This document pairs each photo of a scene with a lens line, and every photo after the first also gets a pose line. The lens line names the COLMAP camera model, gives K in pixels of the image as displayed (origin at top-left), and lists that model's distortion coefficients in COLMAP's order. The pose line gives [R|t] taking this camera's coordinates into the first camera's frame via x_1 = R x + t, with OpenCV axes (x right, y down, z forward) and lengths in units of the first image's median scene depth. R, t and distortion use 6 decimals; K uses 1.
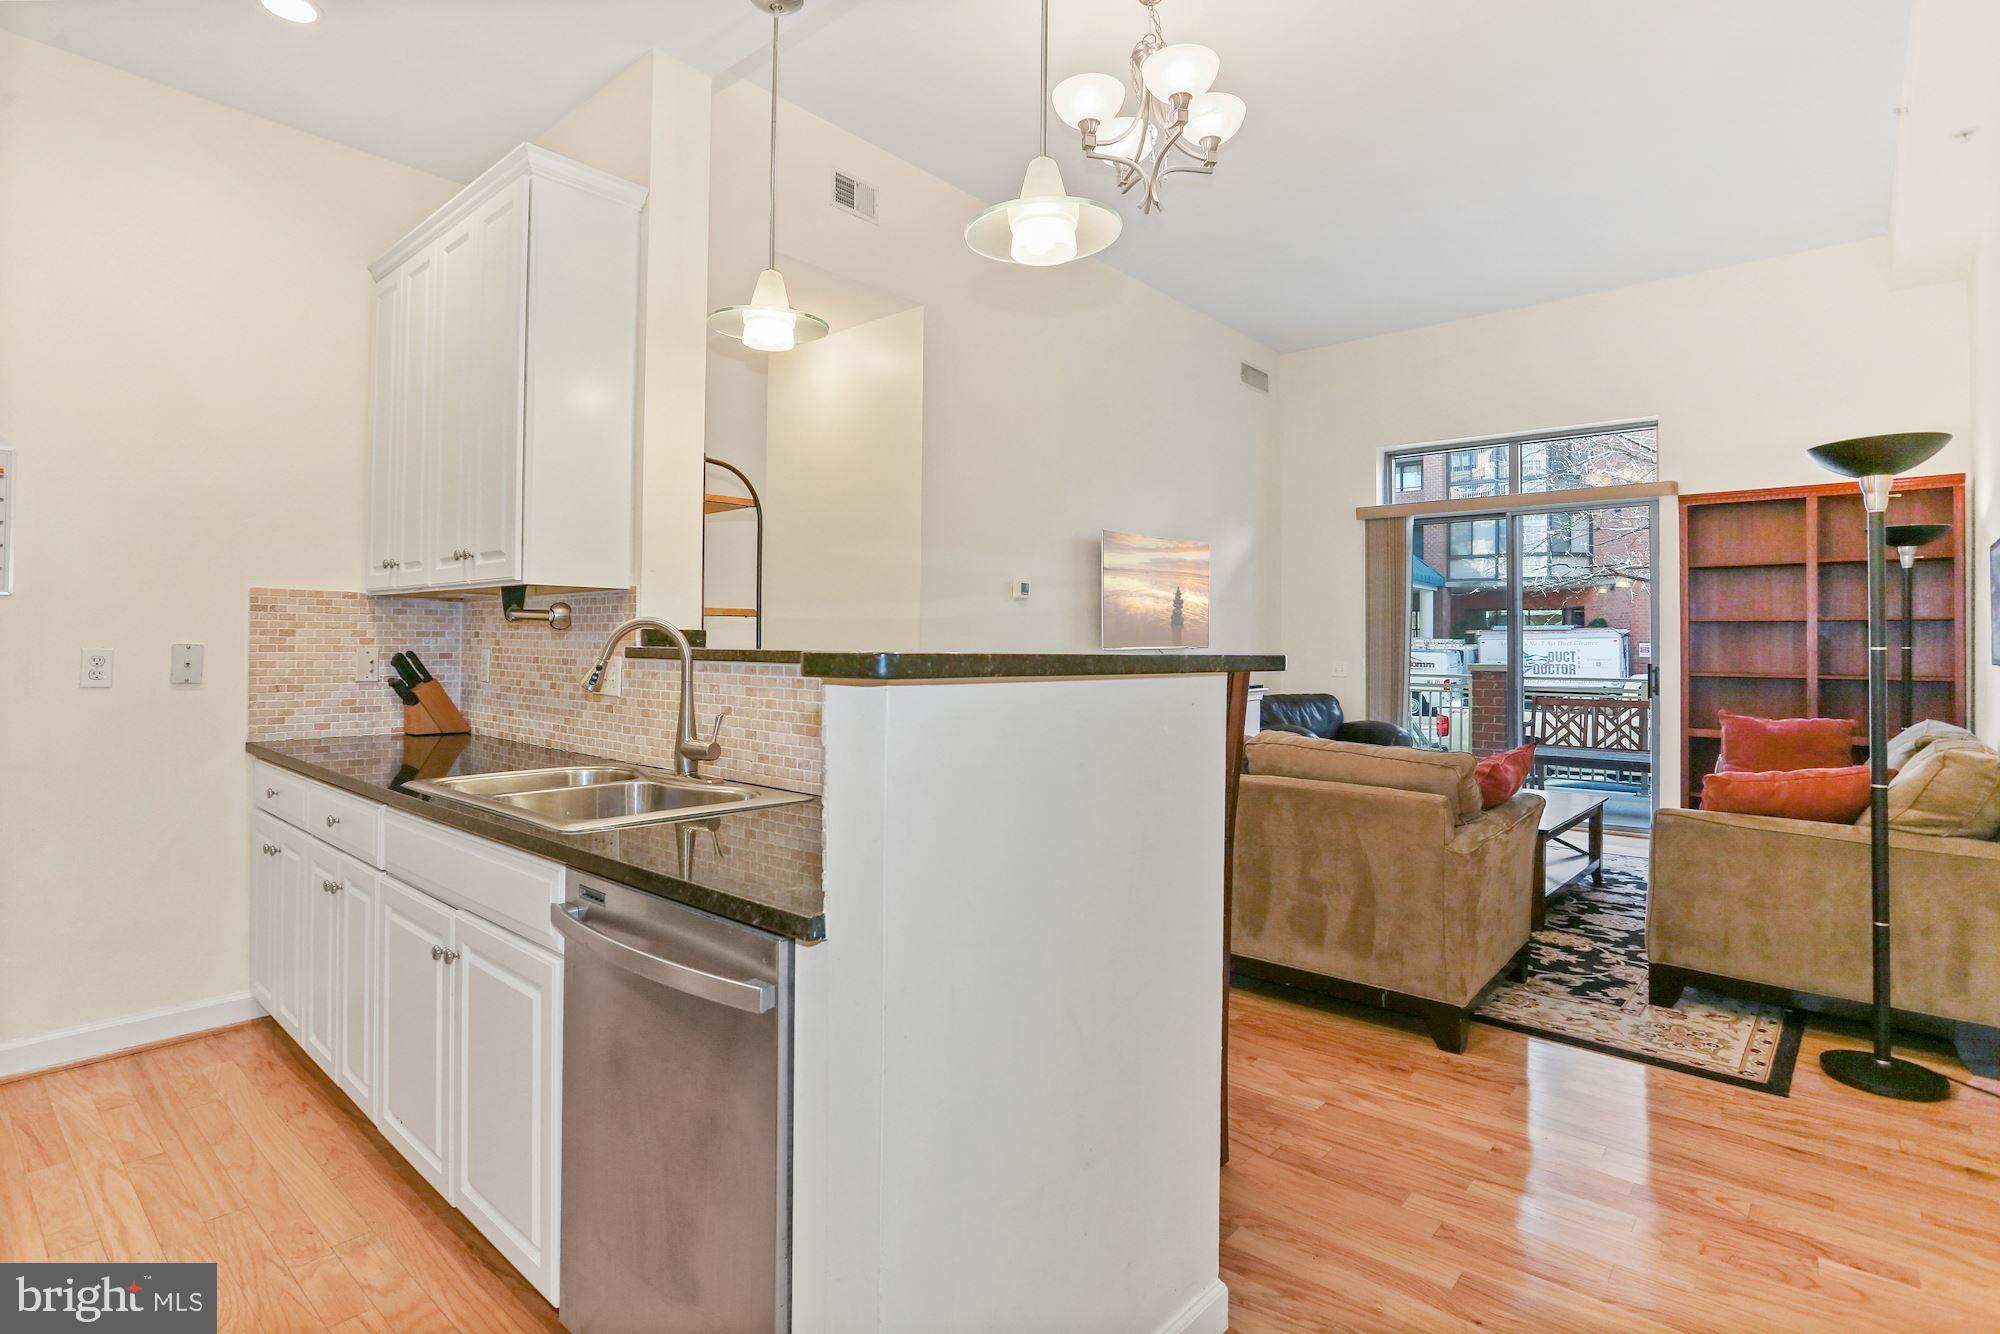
lens RADIAL K [[1004.5, 0, 1007.9], [0, 1004.5, 628.6], [0, 0, 1]] dist [-0.042530, 0.016246]
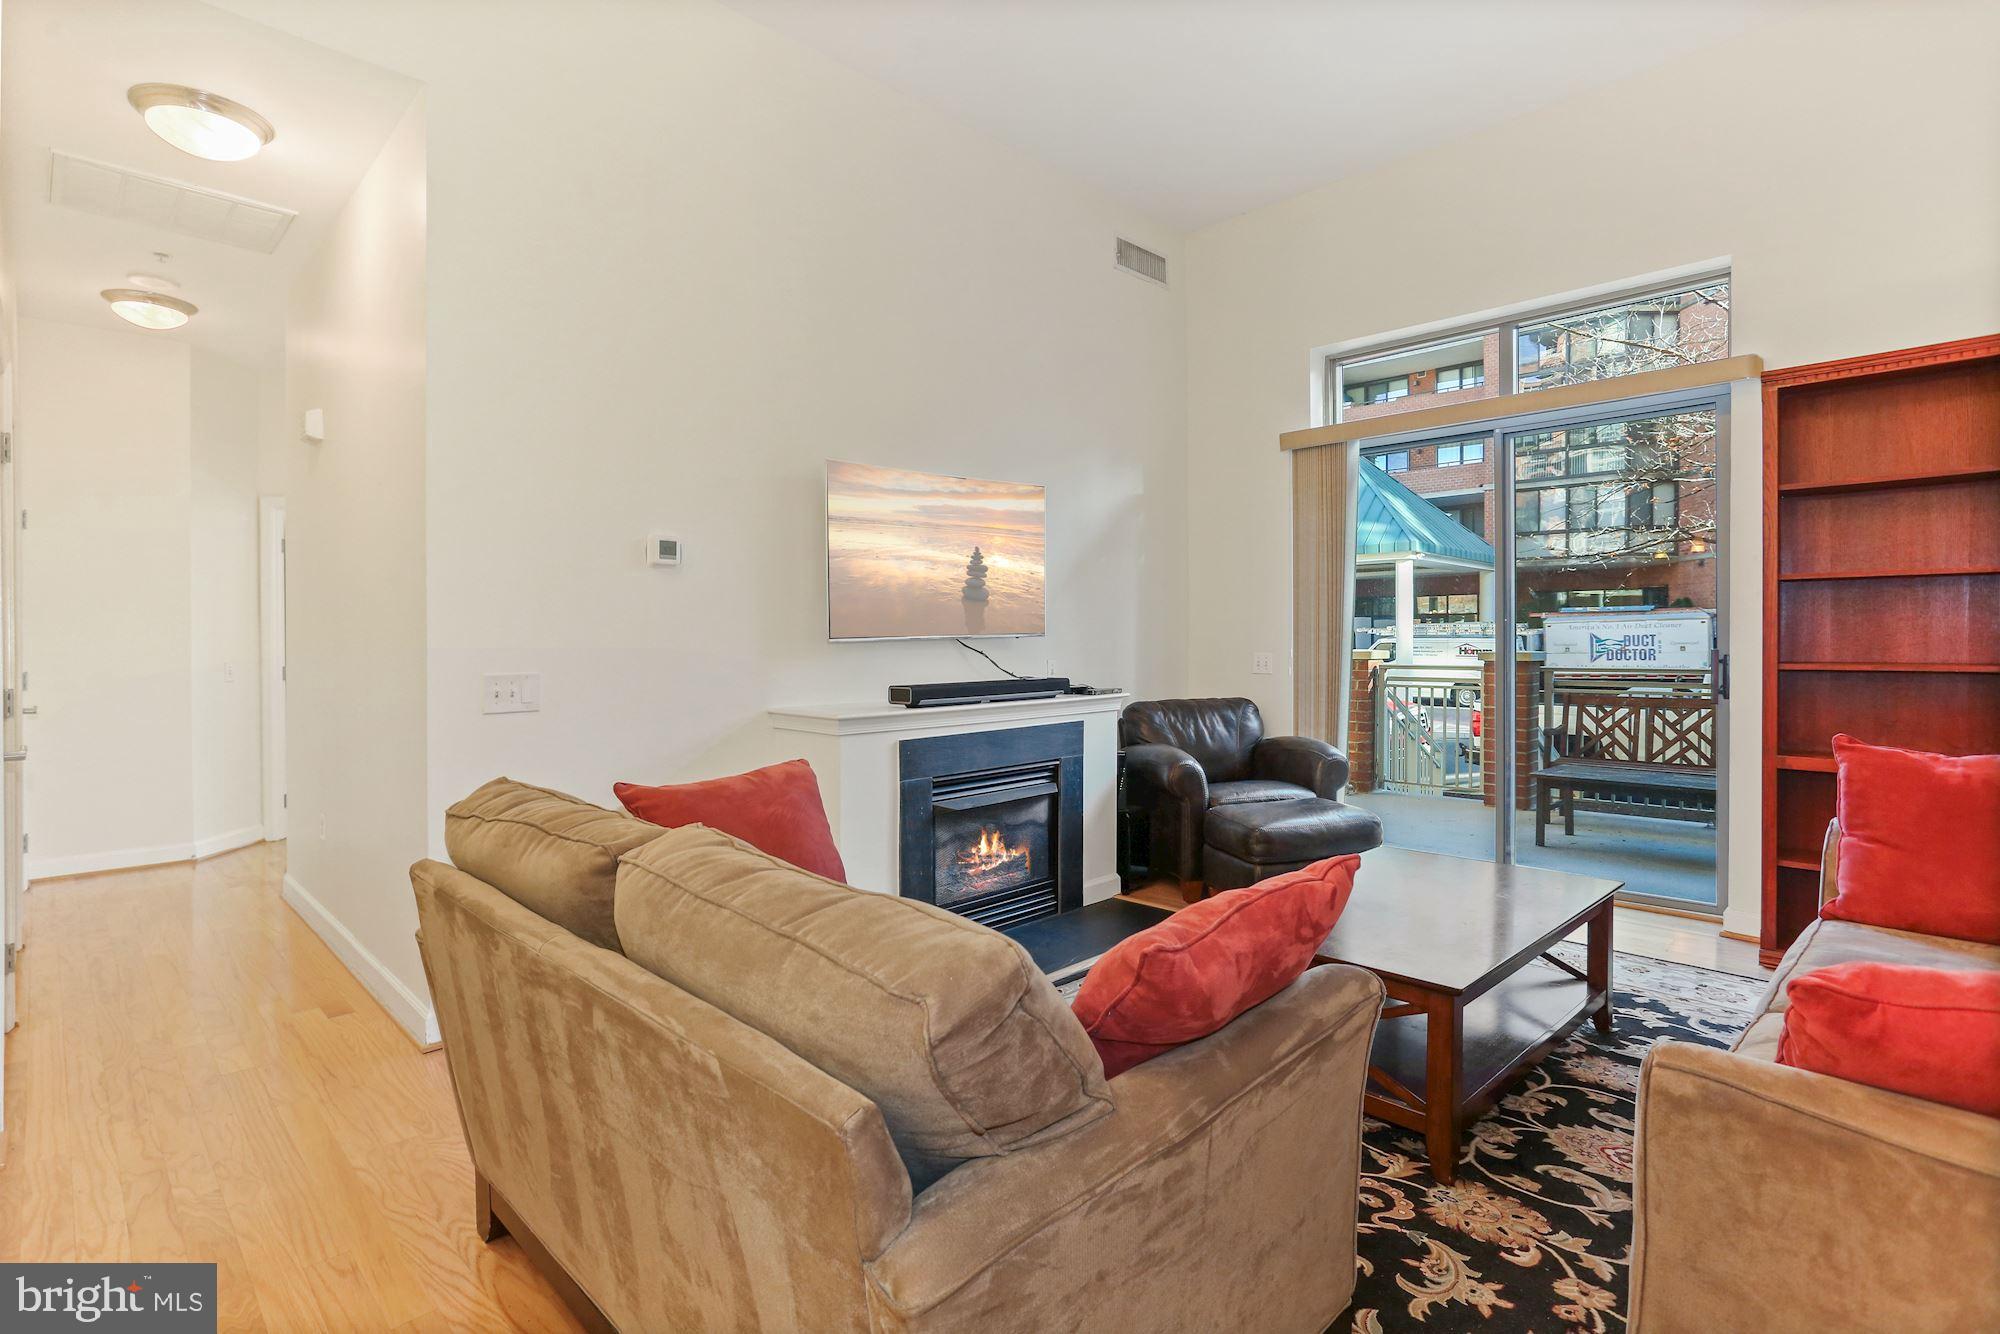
lens RADIAL K [[984.9, 0, 996.5], [0, 984.9, 655.8], [0, 0, 1]] dist [-0.028731, 0.013923]
pose [[0.996465, -0.014823, -0.082693, 0.237274], [0.017617, 0.999294, 0.033170, 0.010157], [0.082143, -0.034510, 0.996023, 0.333415]]
